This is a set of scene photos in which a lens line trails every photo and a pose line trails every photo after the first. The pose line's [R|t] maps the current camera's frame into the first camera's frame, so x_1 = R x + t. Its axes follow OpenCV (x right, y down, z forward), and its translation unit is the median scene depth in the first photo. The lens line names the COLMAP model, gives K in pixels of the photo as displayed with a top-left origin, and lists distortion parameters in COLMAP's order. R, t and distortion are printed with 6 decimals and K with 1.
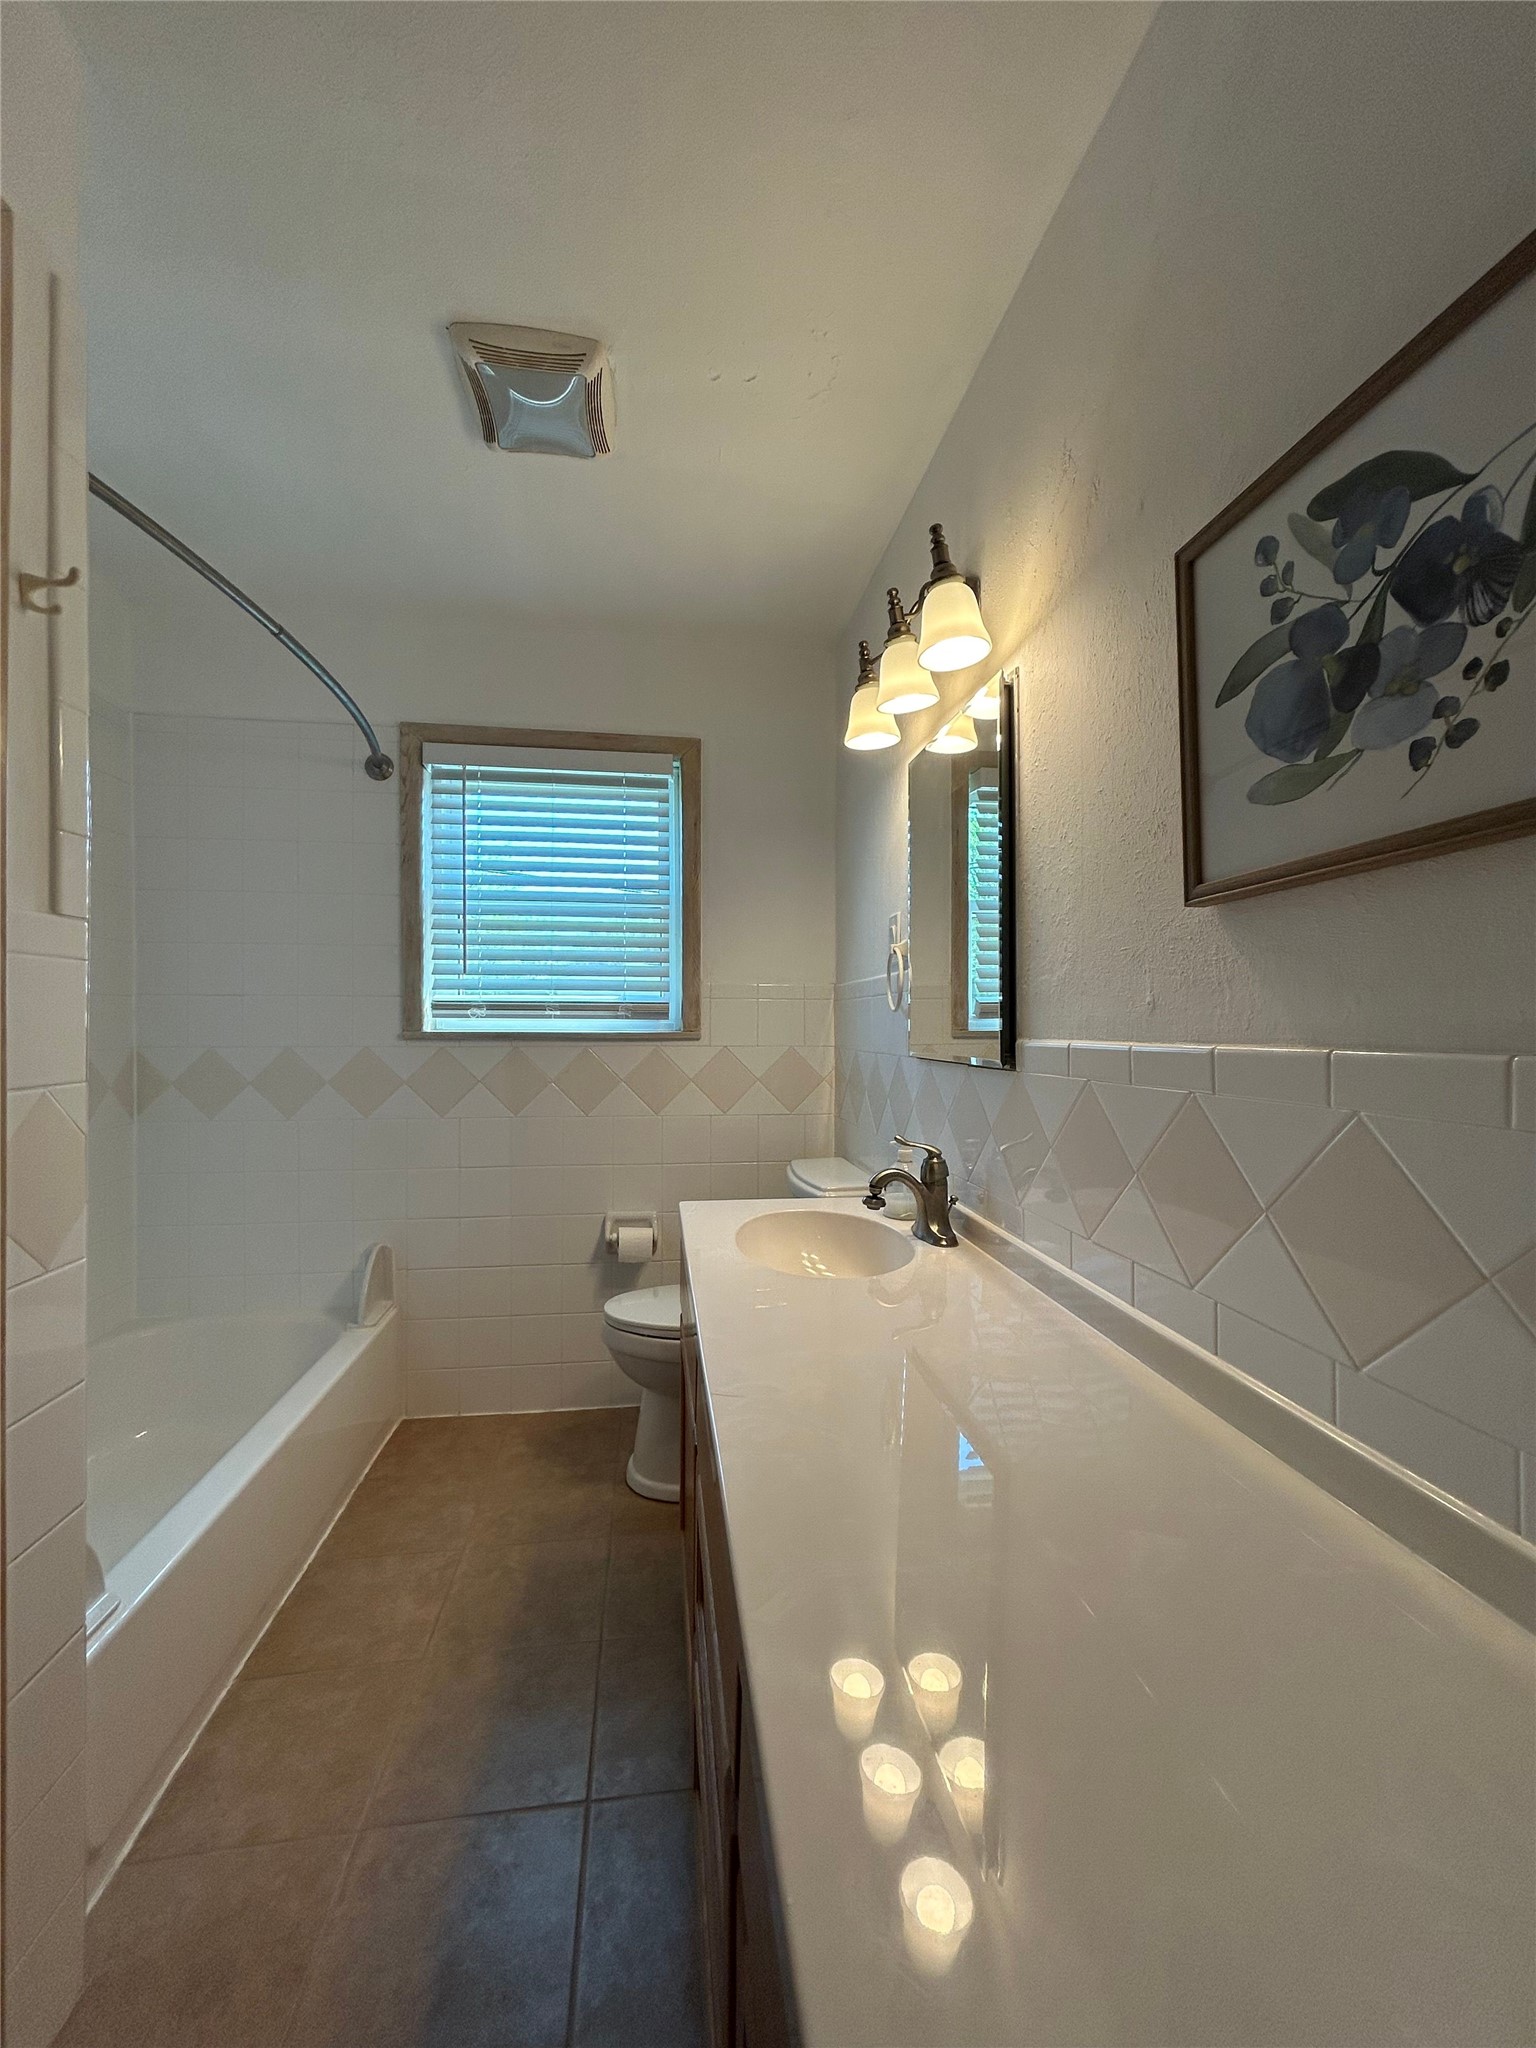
lens RADIAL K [[826.7, 0, 773.7], [0, 826.7, 1022.2], [0, 0, 1]] dist [-0.001783, 0.000833]
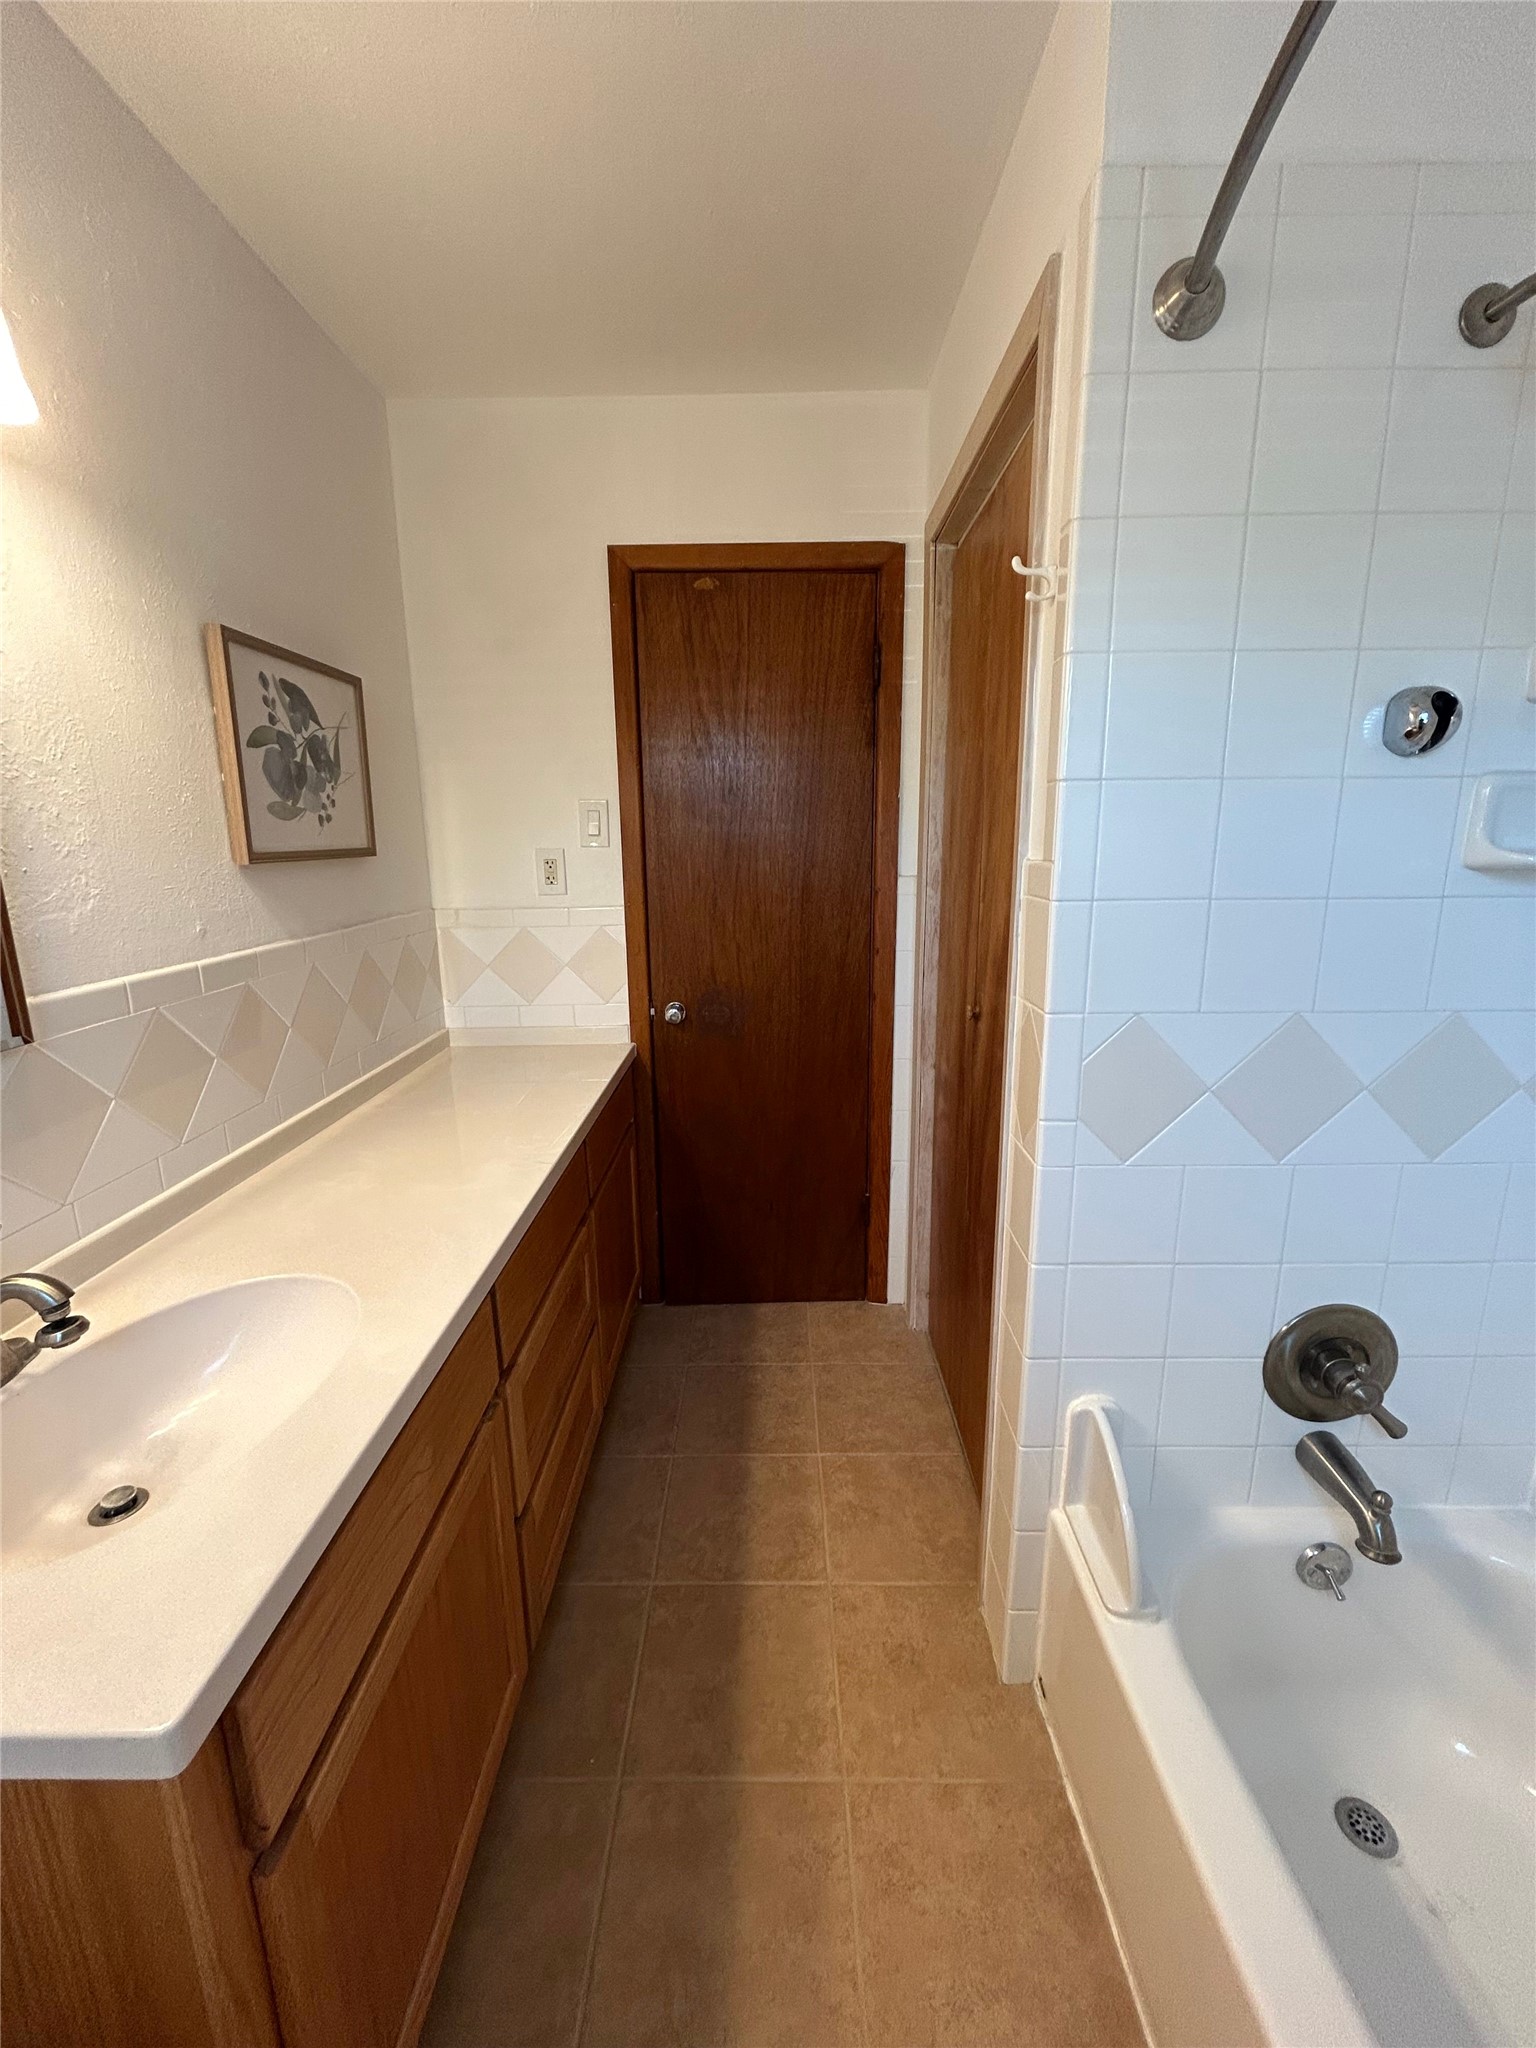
lens RADIAL K [[826.7, 0, 768.6], [0, 826.7, 1028.9], [0, 0, 1]] dist [-0.001783, 0.000833]
pose [[-0.988743, -0.027550, 0.147064, -0.933627], [0.006124, 0.974626, 0.223754, -0.227834], [-0.149497, 0.222136, -0.963487, 3.101262]]
